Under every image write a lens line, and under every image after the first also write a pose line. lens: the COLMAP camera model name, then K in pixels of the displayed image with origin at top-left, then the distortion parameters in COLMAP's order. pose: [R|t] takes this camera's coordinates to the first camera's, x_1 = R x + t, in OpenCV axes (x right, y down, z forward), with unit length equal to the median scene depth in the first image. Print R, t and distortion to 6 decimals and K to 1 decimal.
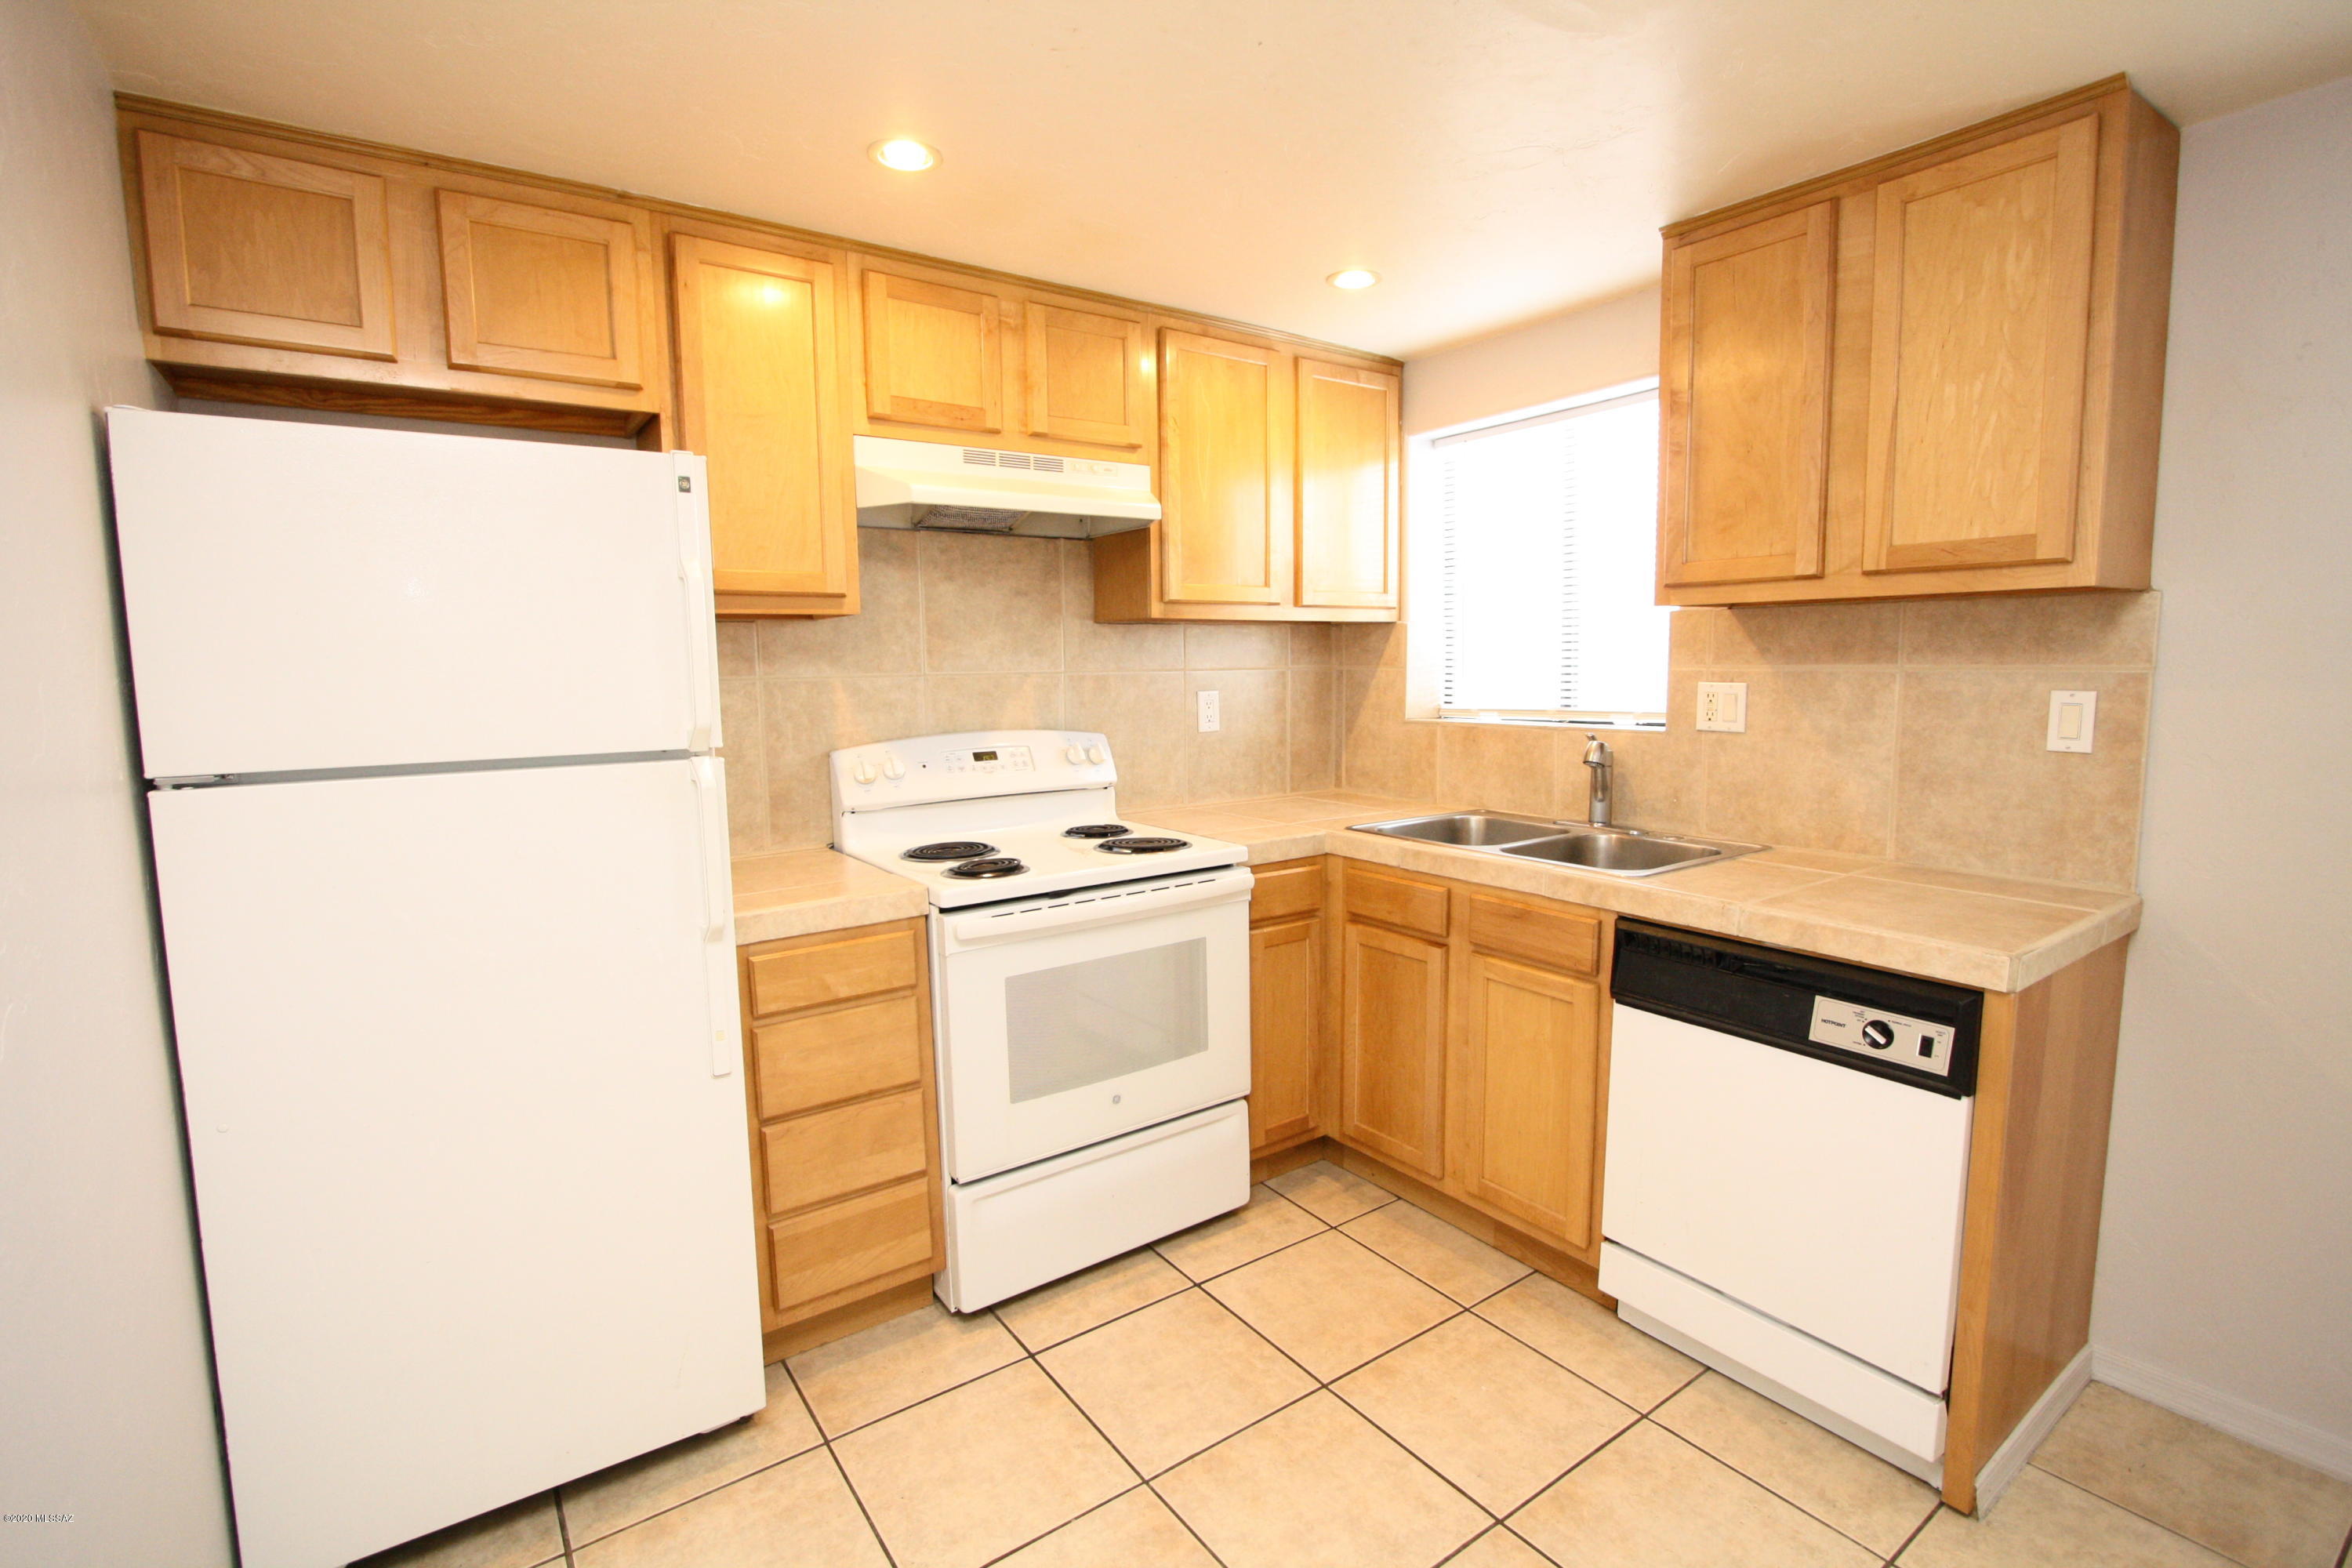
lens RADIAL K [[1092.7, 0, 1184.3], [0, 1092.7, 785.8], [0, 0, 1]] dist [-0.021806, 0.004122]
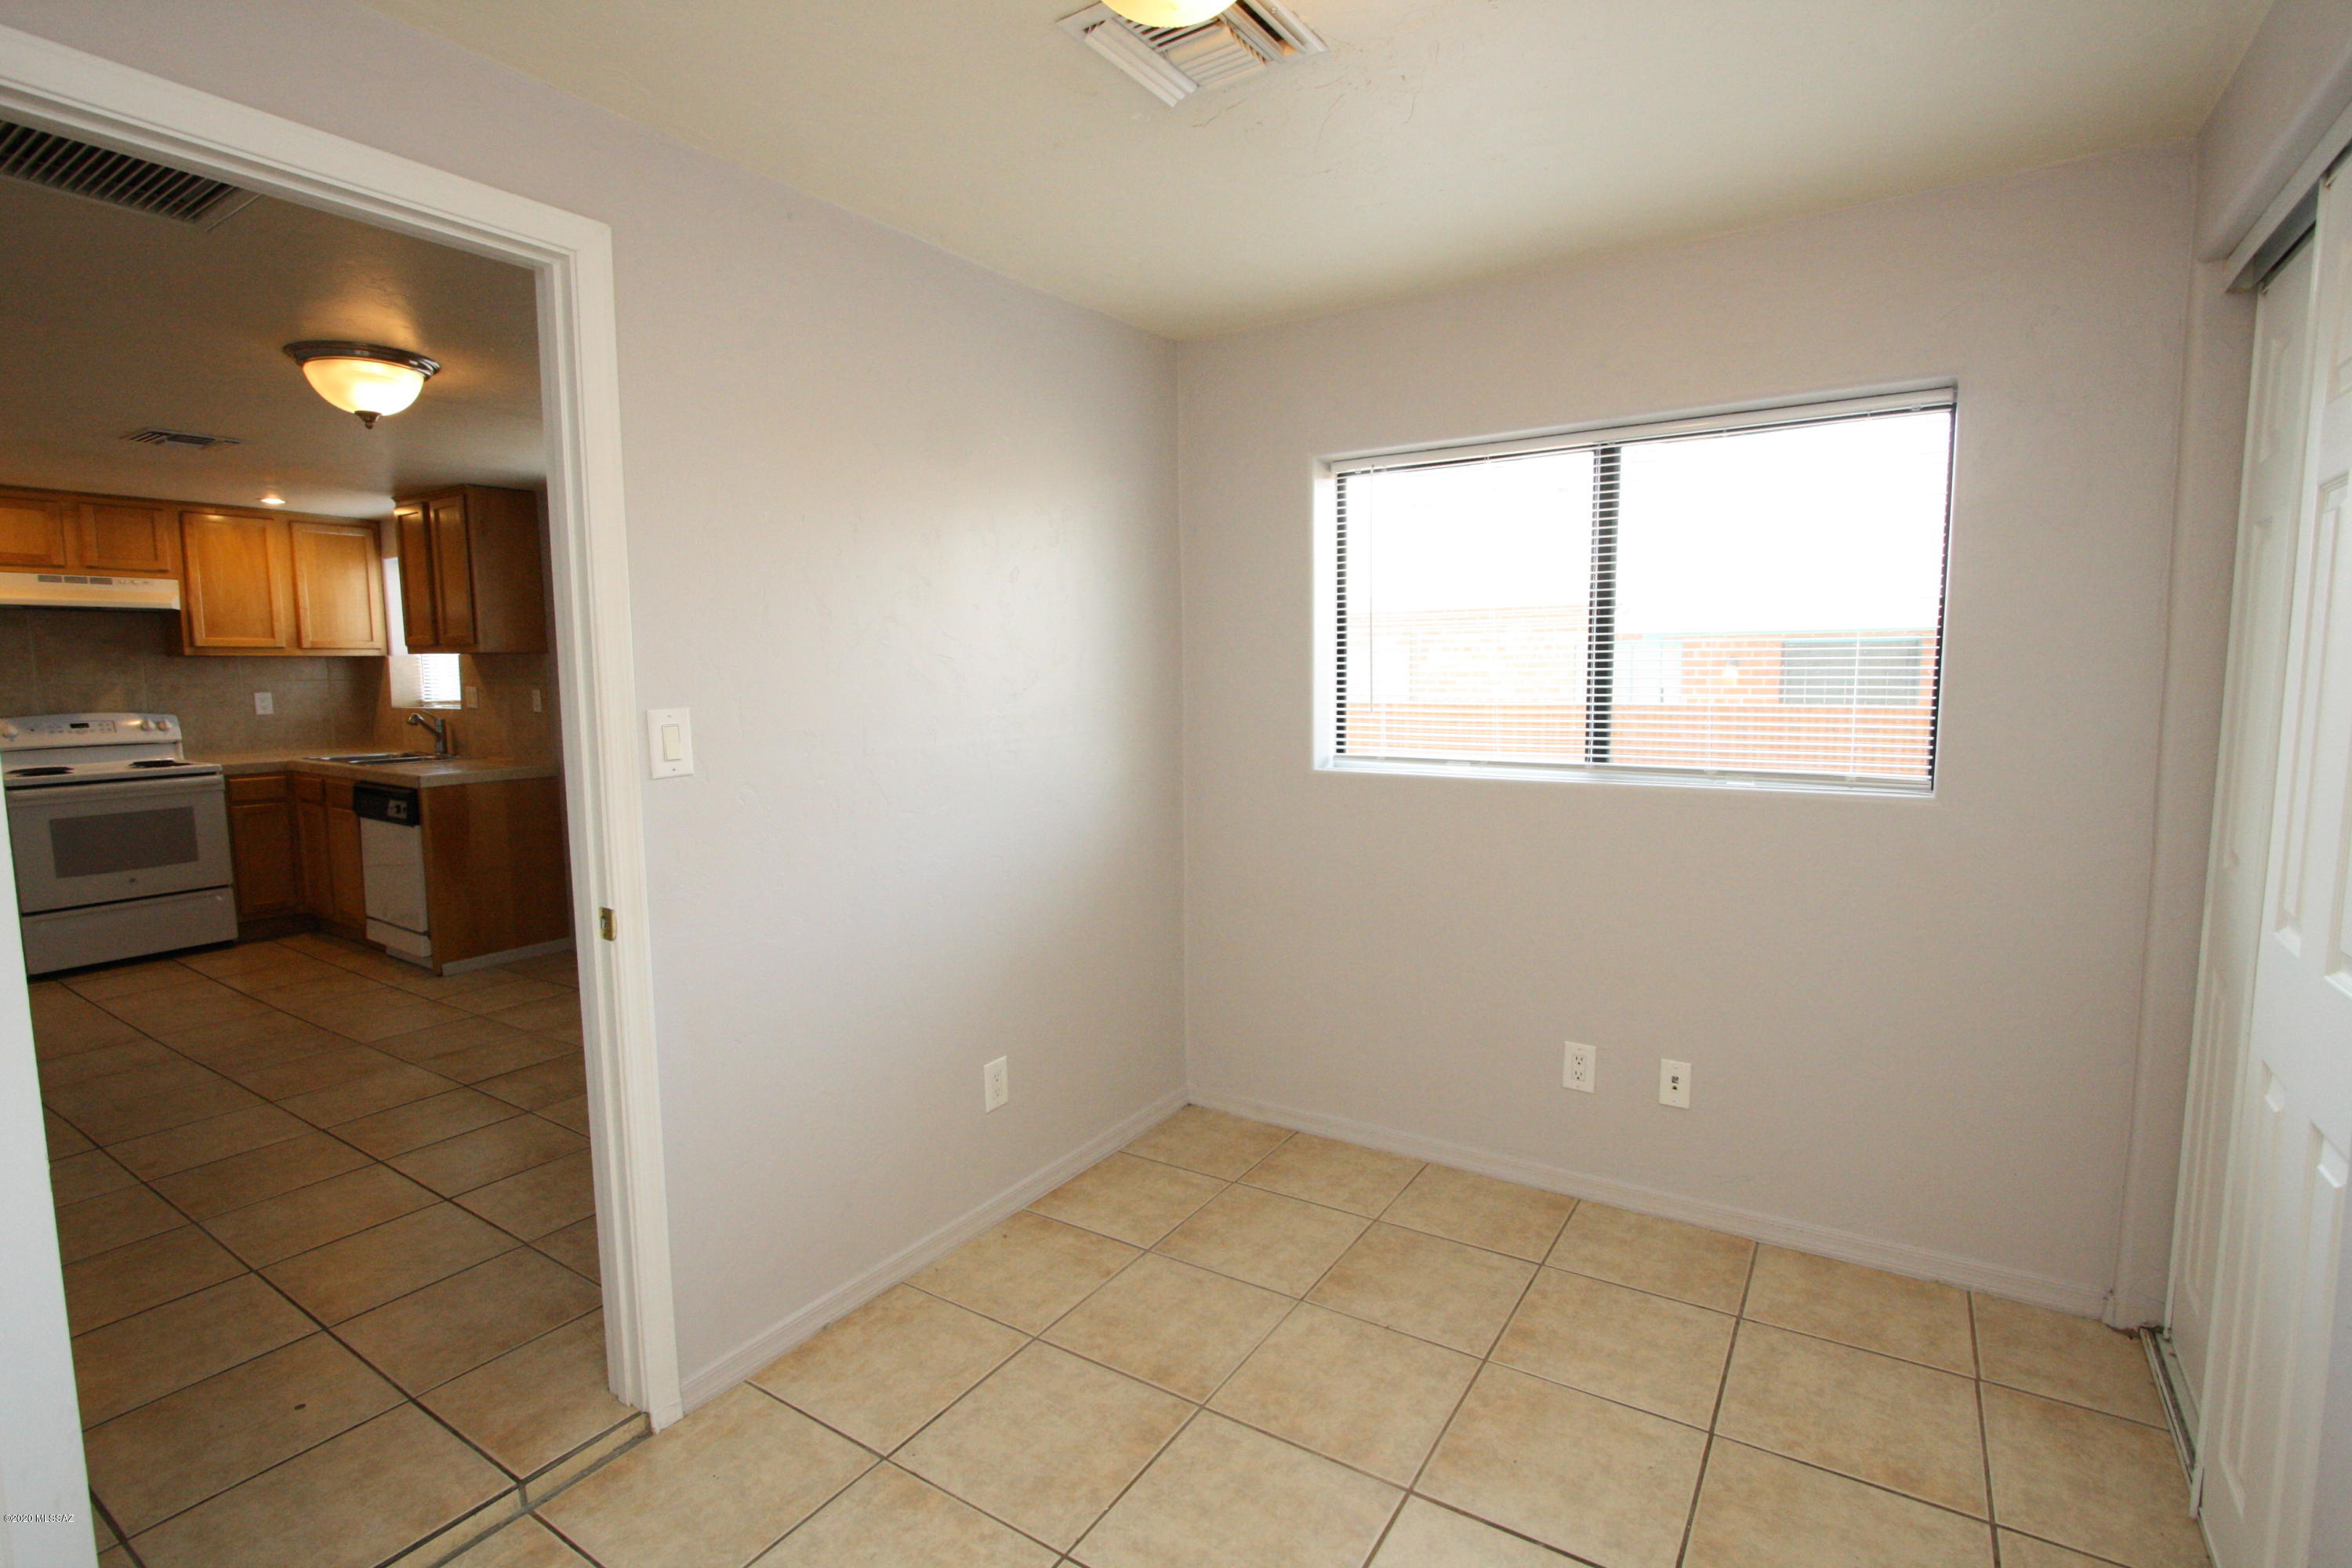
lens RADIAL K [[1092.7, 0, 1177.0], [0, 1092.7, 779.9], [0, 0, 1]] dist [-0.021806, 0.004122]
pose [[0.930621, -0.029850, 0.364764, 1.178897], [0.034943, 0.999362, -0.007368, 0.190866], [-0.364312, 0.019602, 0.931071, -1.871357]]
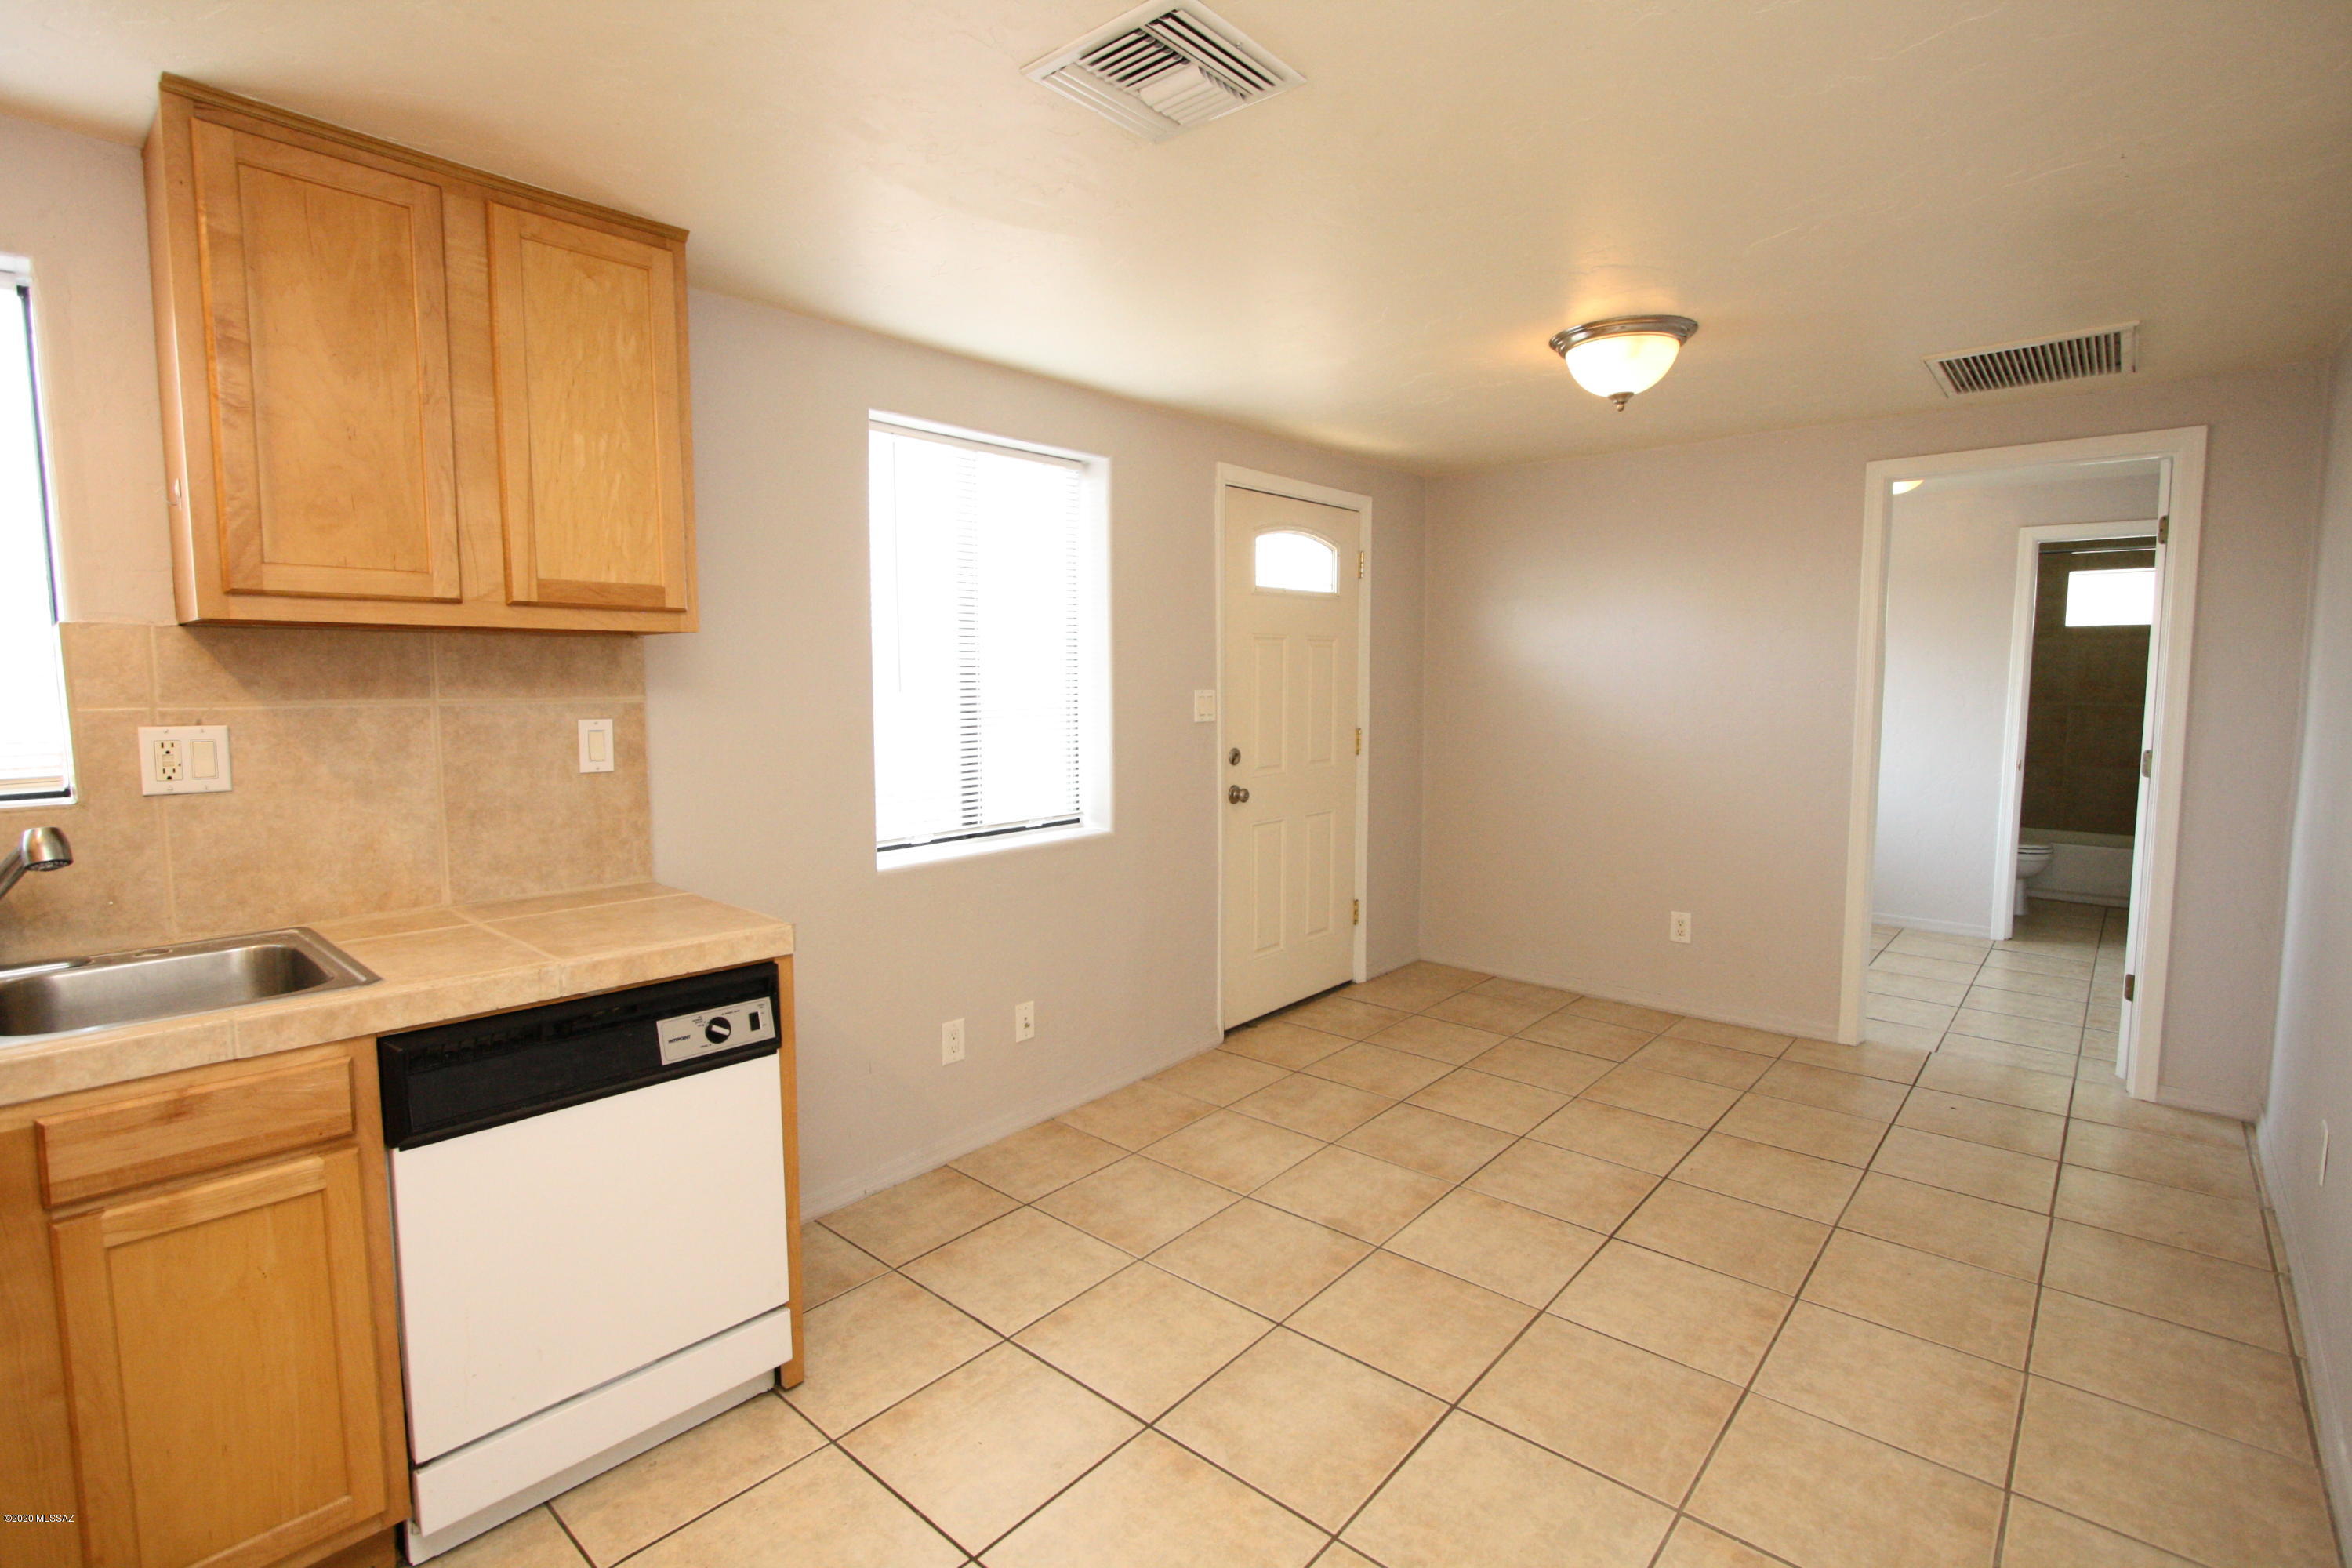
lens RADIAL K [[1092.7, 0, 1175.2], [0, 1092.7, 784.9], [0, 0, 1]] dist [-0.021806, 0.004122]
pose [[-0.223489, -0.079769, 0.971437, -0.404469], [0.117428, 0.987183, 0.108077, -0.063736], [-0.967607, 0.138228, -0.211258, 0.583661]]
